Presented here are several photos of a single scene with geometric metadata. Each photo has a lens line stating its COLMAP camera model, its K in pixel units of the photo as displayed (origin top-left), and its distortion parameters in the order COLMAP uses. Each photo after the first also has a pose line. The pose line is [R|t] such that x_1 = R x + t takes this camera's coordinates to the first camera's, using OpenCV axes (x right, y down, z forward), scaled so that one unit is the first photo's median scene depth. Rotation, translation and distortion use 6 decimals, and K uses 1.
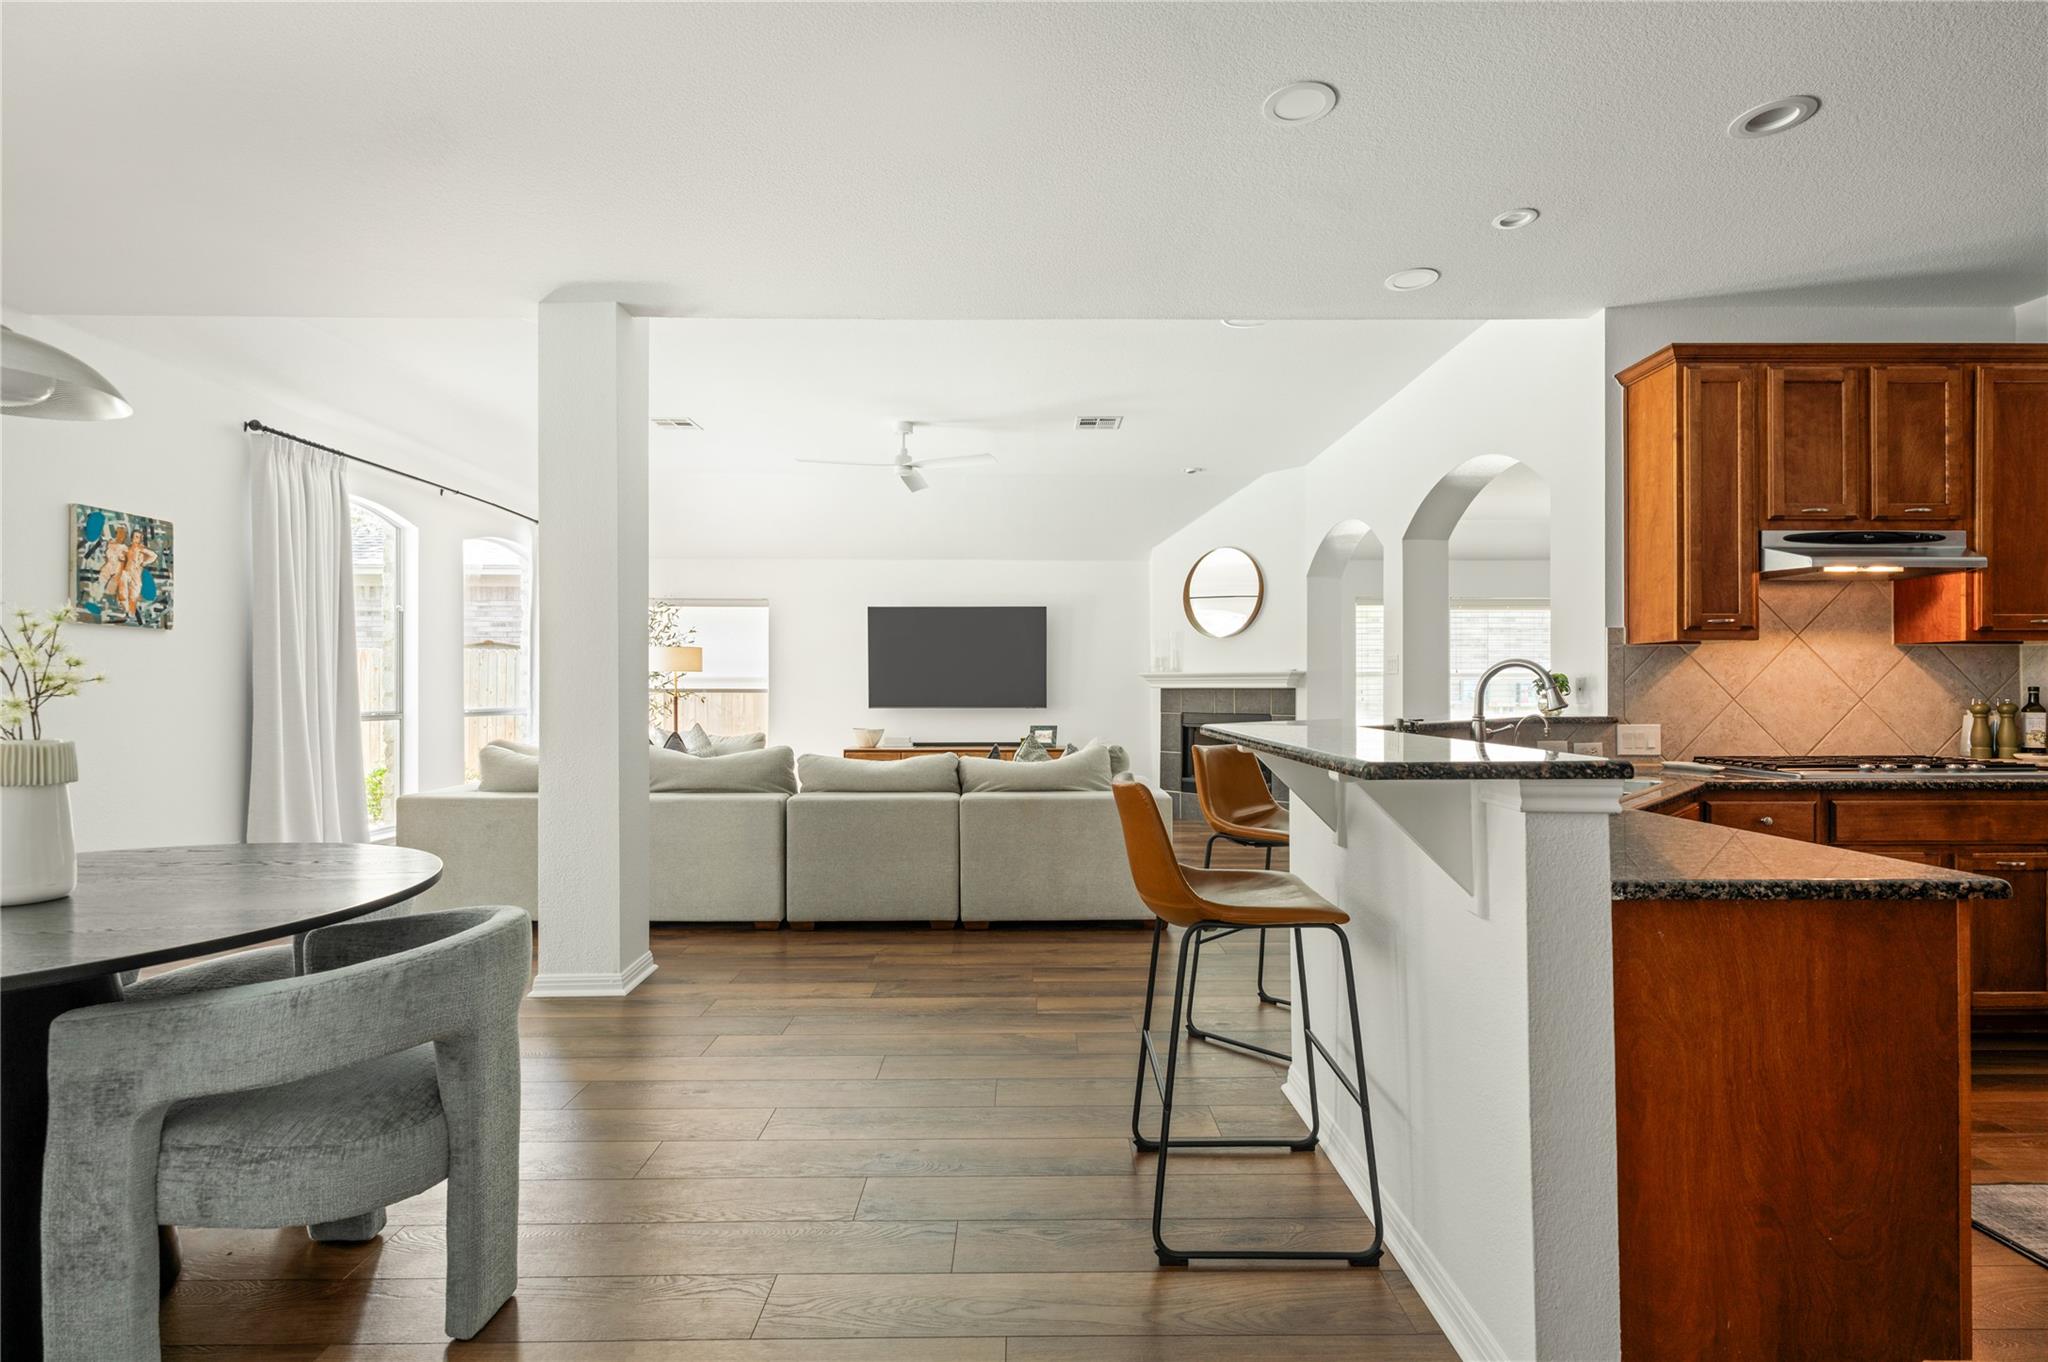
lens RADIAL K [[955.8, 0, 1032.3], [0, 955.8, 686.4], [0, 0, 1]] dist [0.007667, -0.002035]
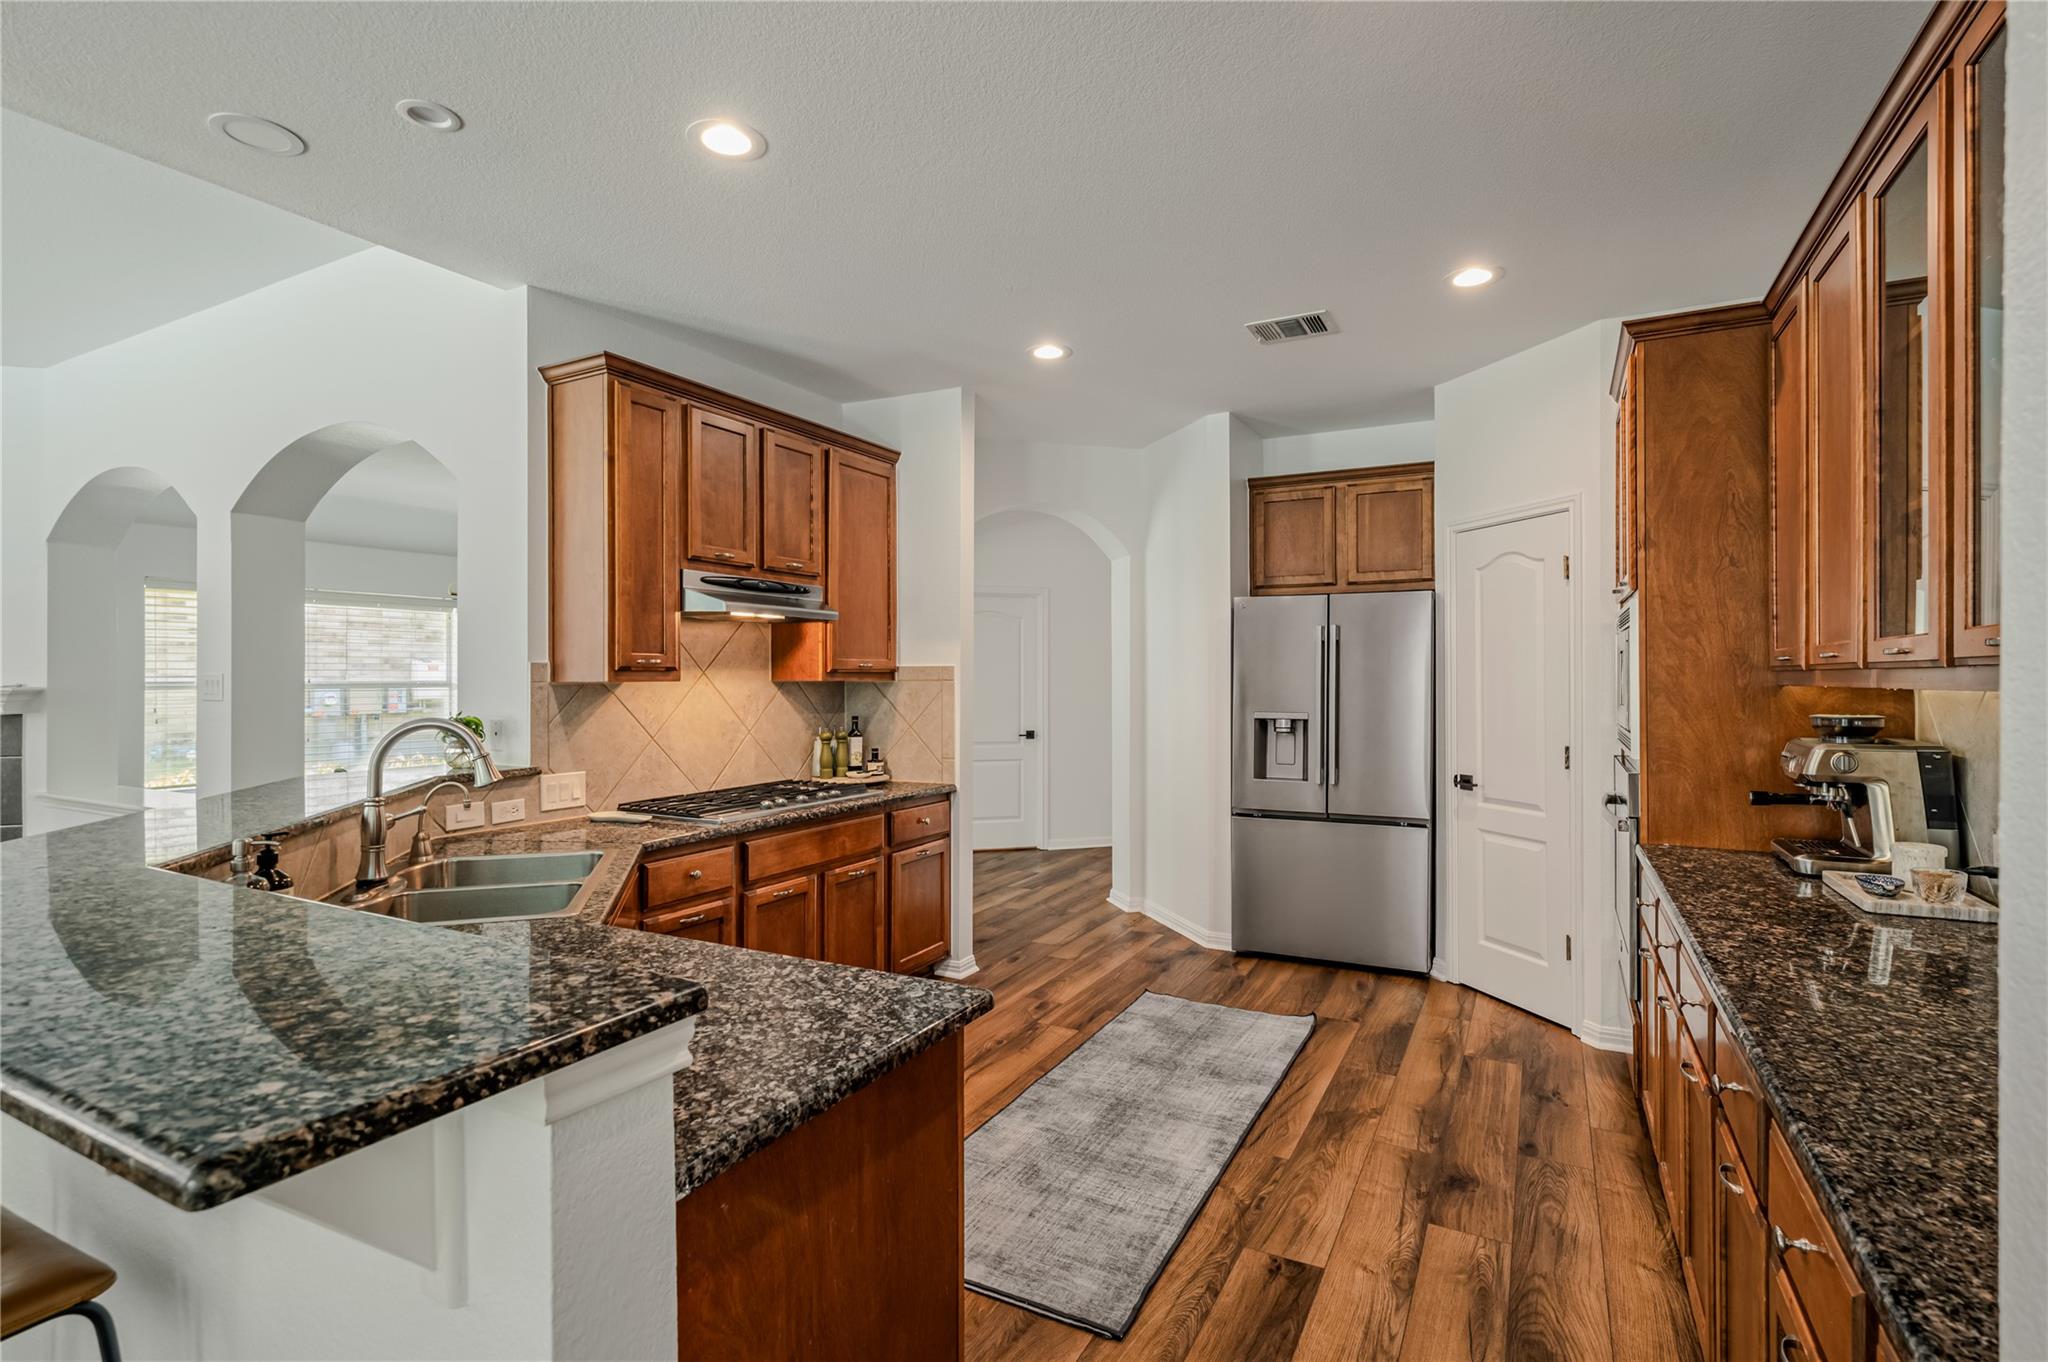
lens RADIAL K [[955.8, 0, 1028.0], [0, 955.8, 674.9], [0, 0, 1]] dist [0.007667, -0.002035]
pose [[0.479395, -0.000550, 0.877599, 0.065060], [-0.003628, 0.999990, 0.002608, -0.052917], [-0.877592, -0.004434, 0.479388, 0.200706]]
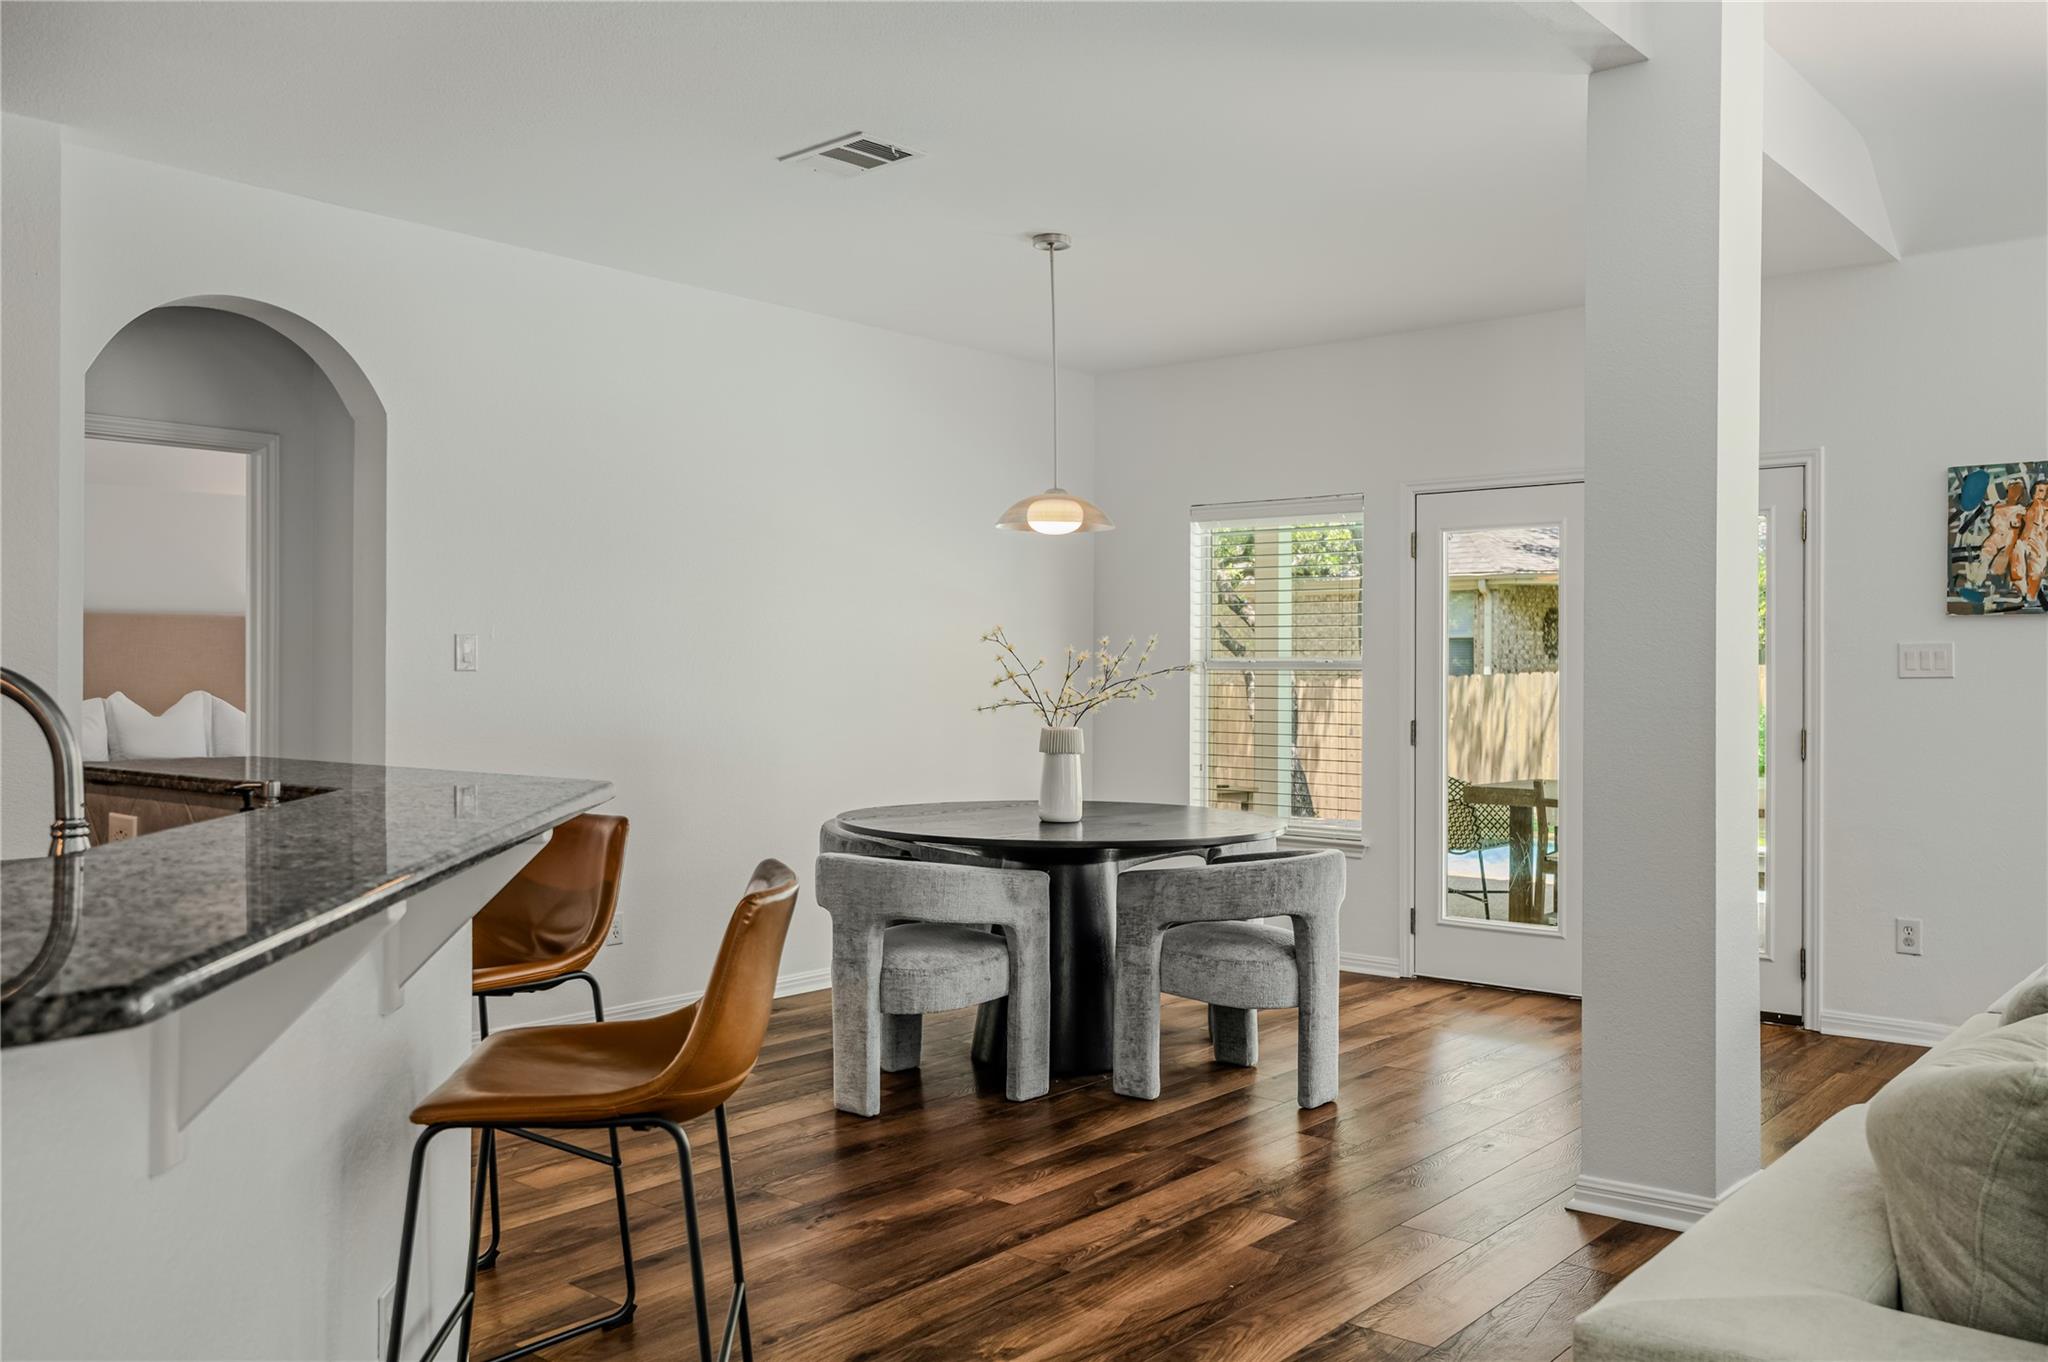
lens RADIAL K [[1643.9, 0, 1033.0], [0, 1643.9, 681.2], [0, 0, 1]] dist [-0.002898, 0.006021]
pose [[-0.649329, 0.004861, -0.760492, 0.530890], [0.000681, 0.999983, 0.005810, -0.019021], [0.760508, 0.003255, -0.649321, 1.265141]]
